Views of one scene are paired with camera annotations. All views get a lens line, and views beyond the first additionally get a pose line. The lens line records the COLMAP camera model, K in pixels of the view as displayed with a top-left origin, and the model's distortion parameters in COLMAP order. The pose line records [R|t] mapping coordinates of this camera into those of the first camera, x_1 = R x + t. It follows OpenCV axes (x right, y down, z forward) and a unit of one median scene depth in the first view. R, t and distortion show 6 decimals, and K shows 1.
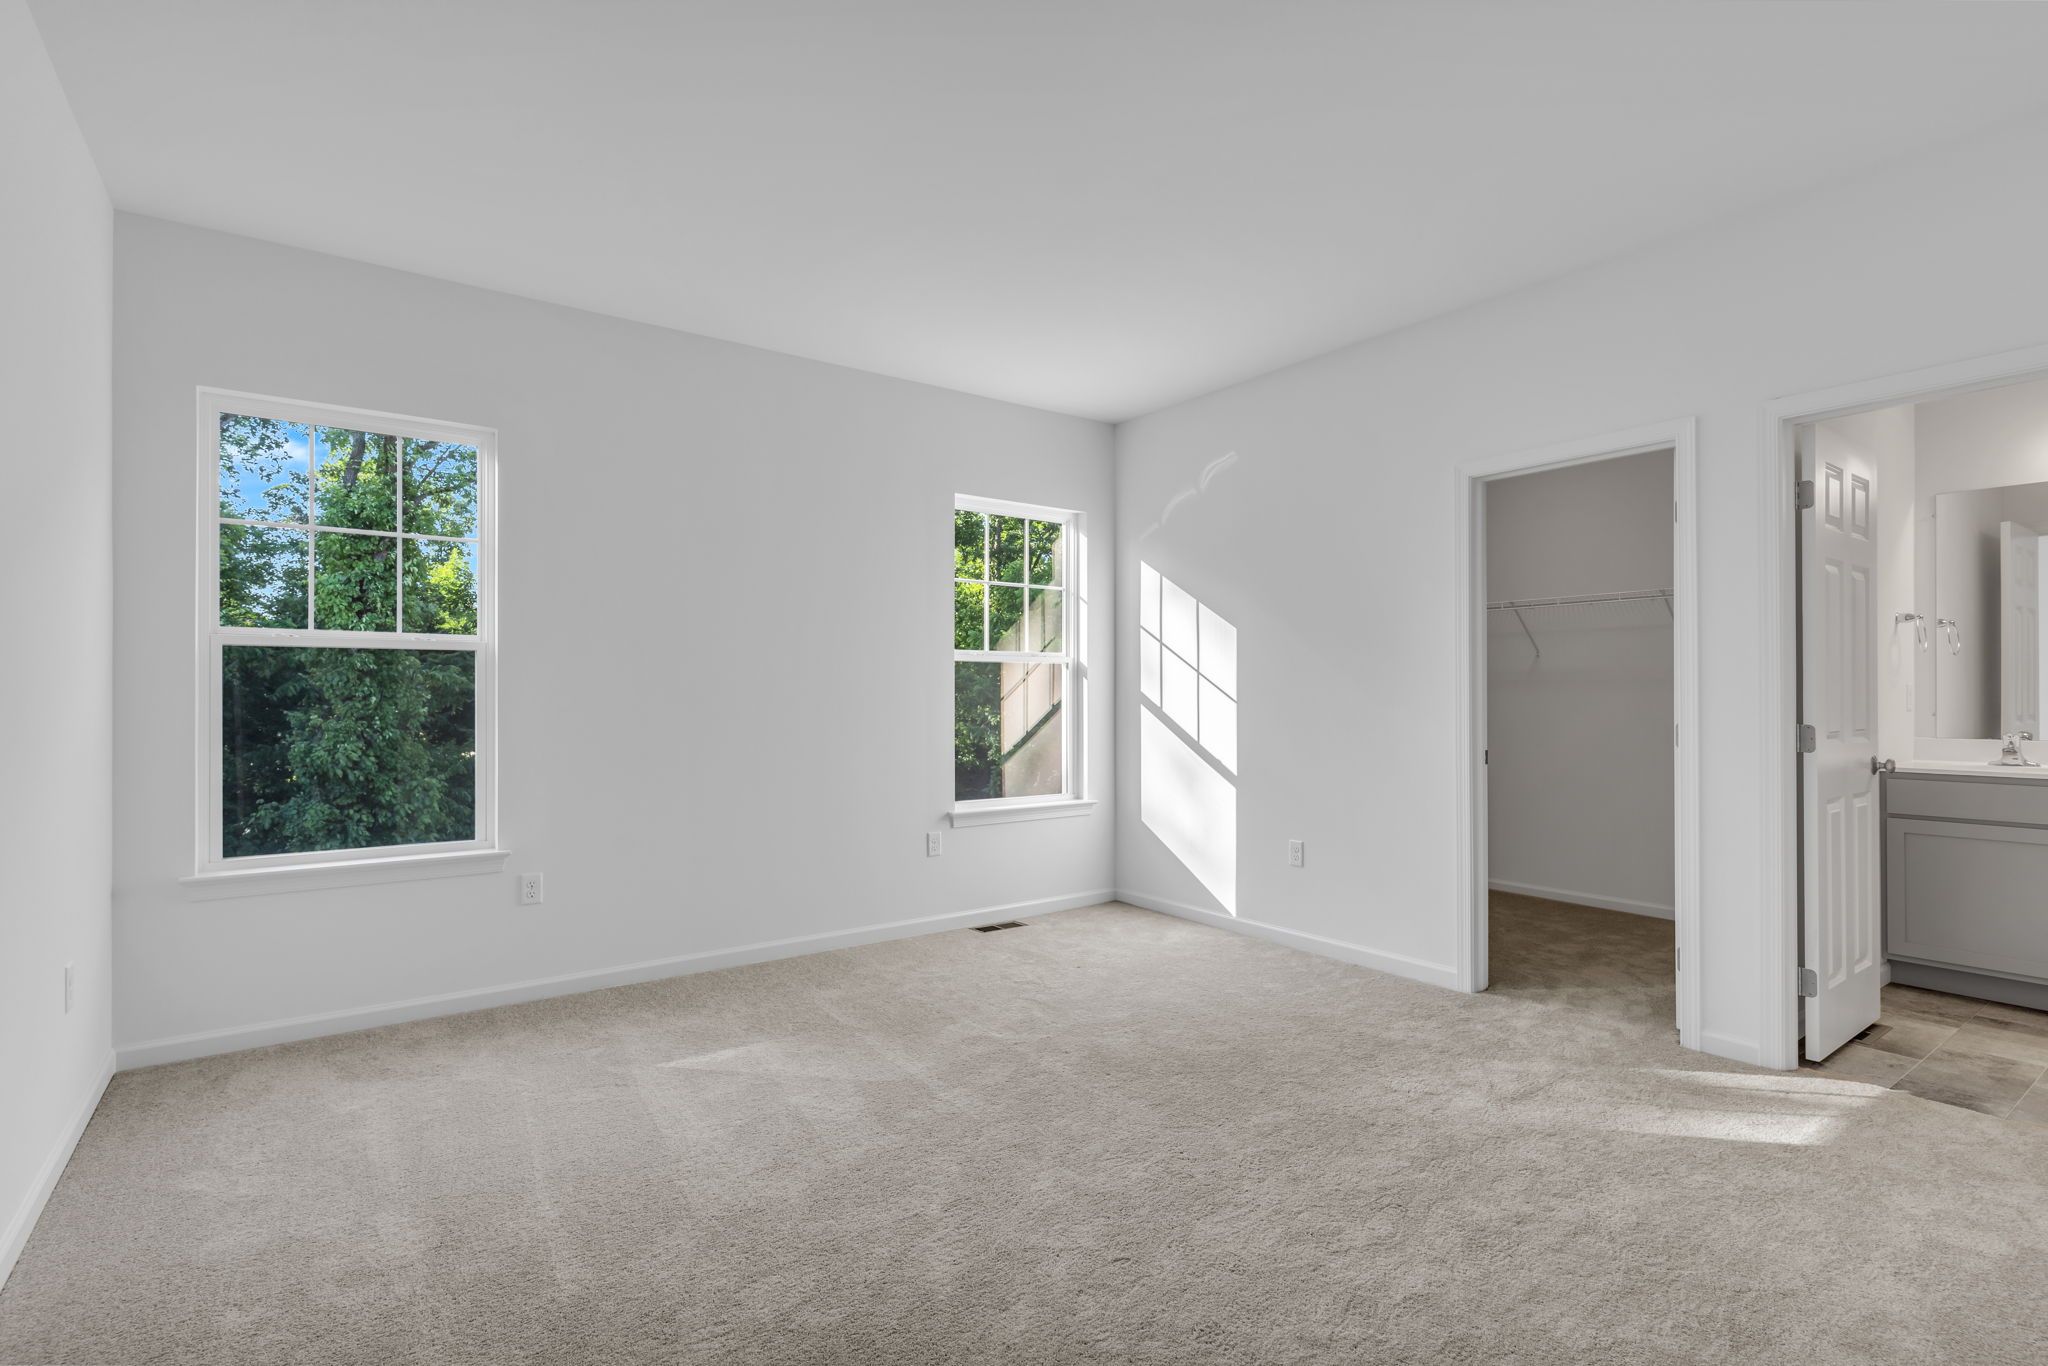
lens RADIAL K [[987.8, 0, 1037.8], [0, 987.8, 679.7], [0, 0, 1]] dist [0.007927, -0.001473]
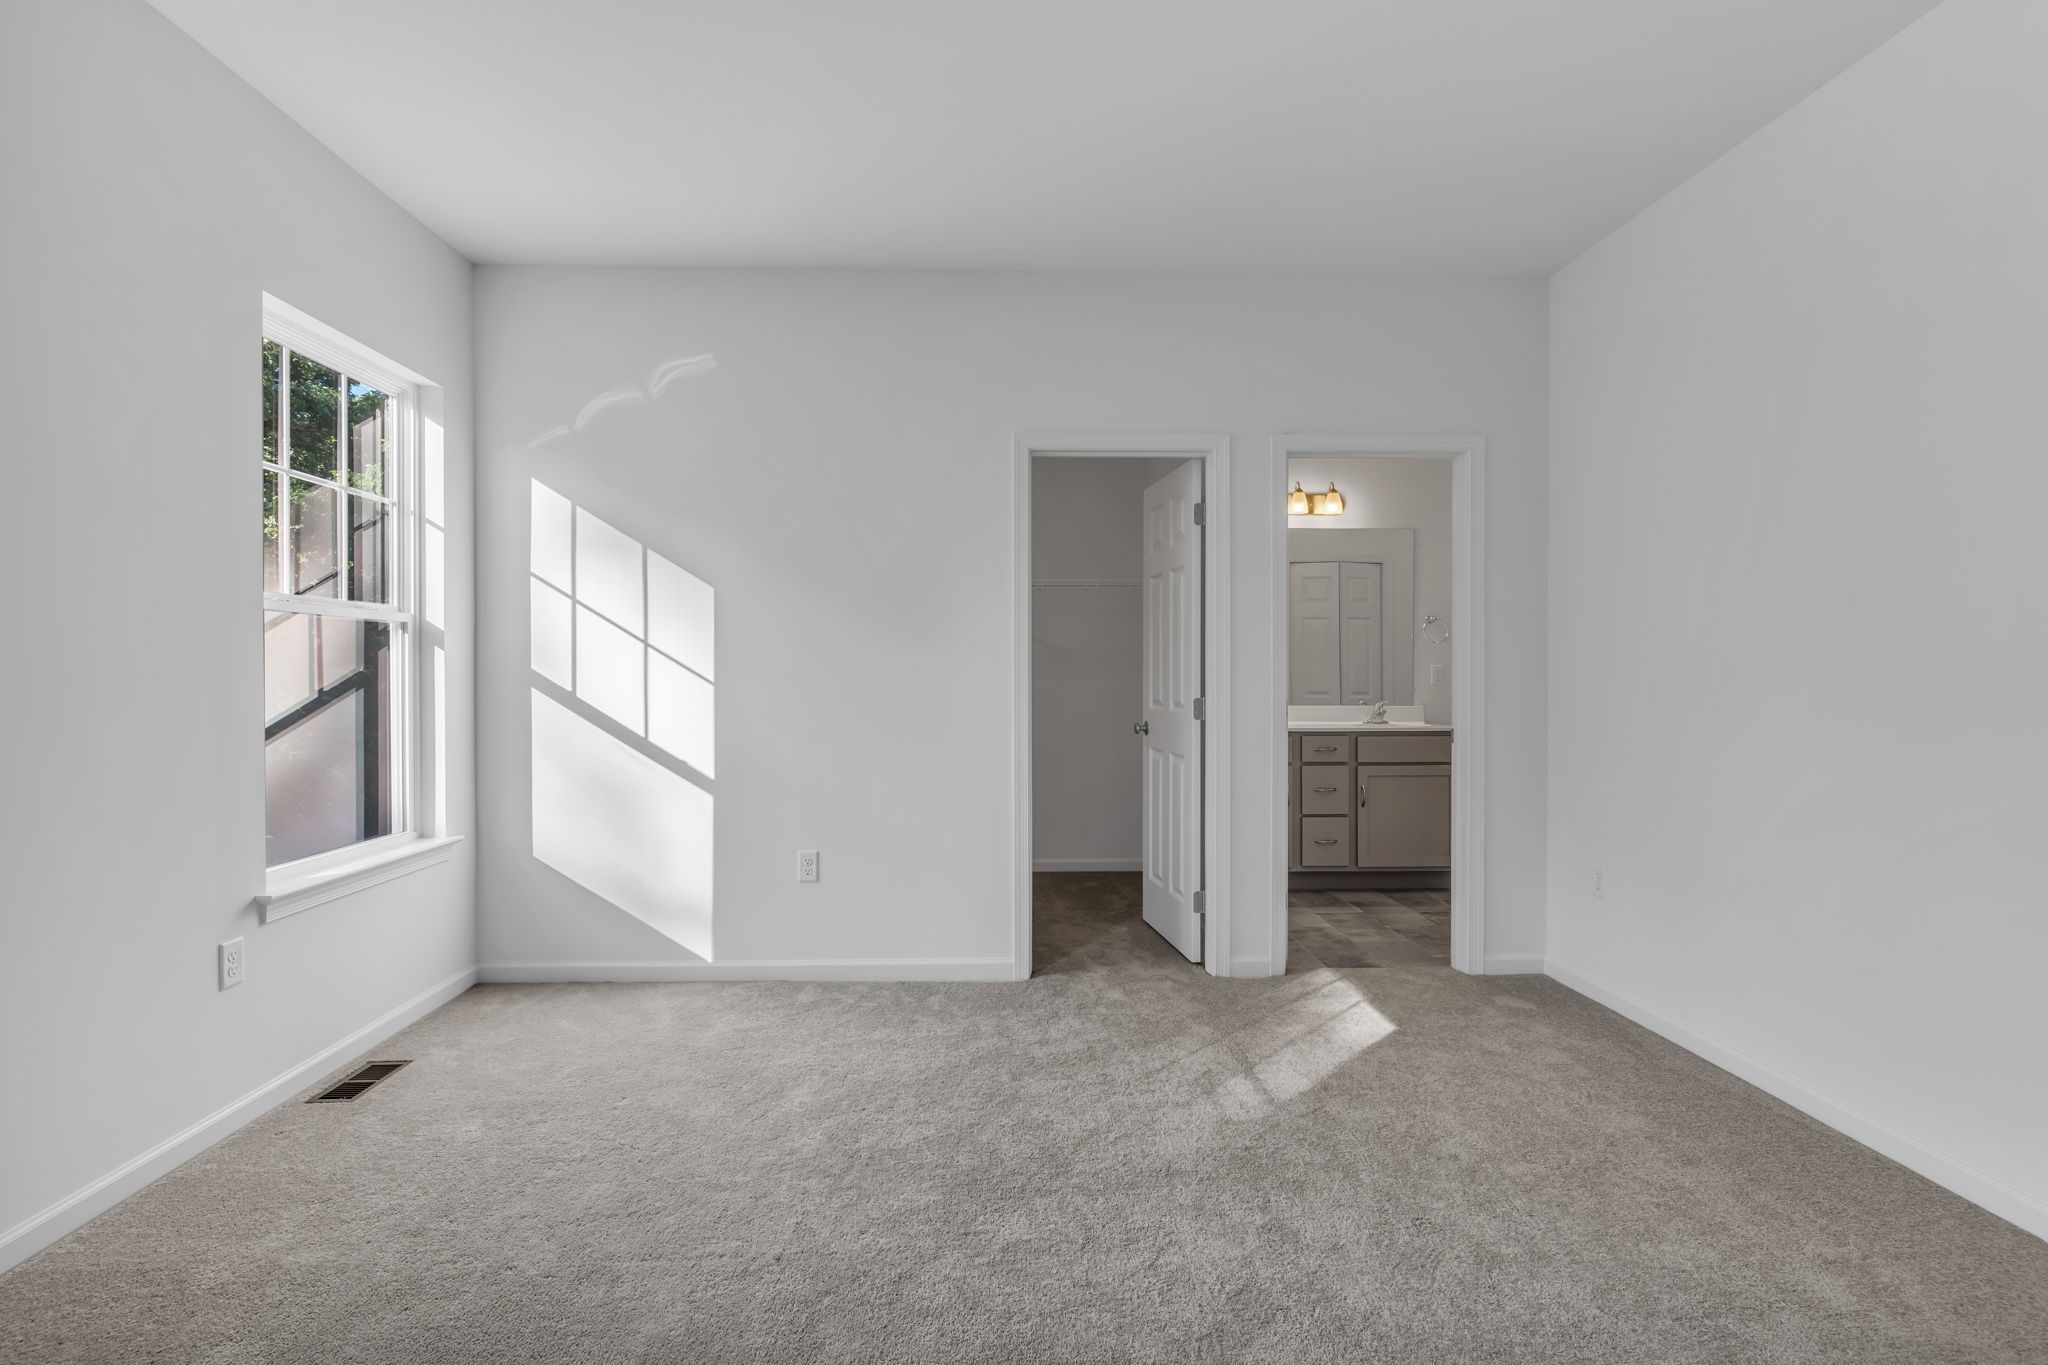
lens RADIAL K [[963.3, 0, 1024.1], [0, 963.3, 681.7], [0, 0, 1]] dist [0.000816, 0.001072]
pose [[0.570606, -0.003502, 0.821217, -0.281161], [-0.012895, 0.999829, 0.013224, 0.008373], [-0.821123, -0.018136, 0.570463, 0.380610]]
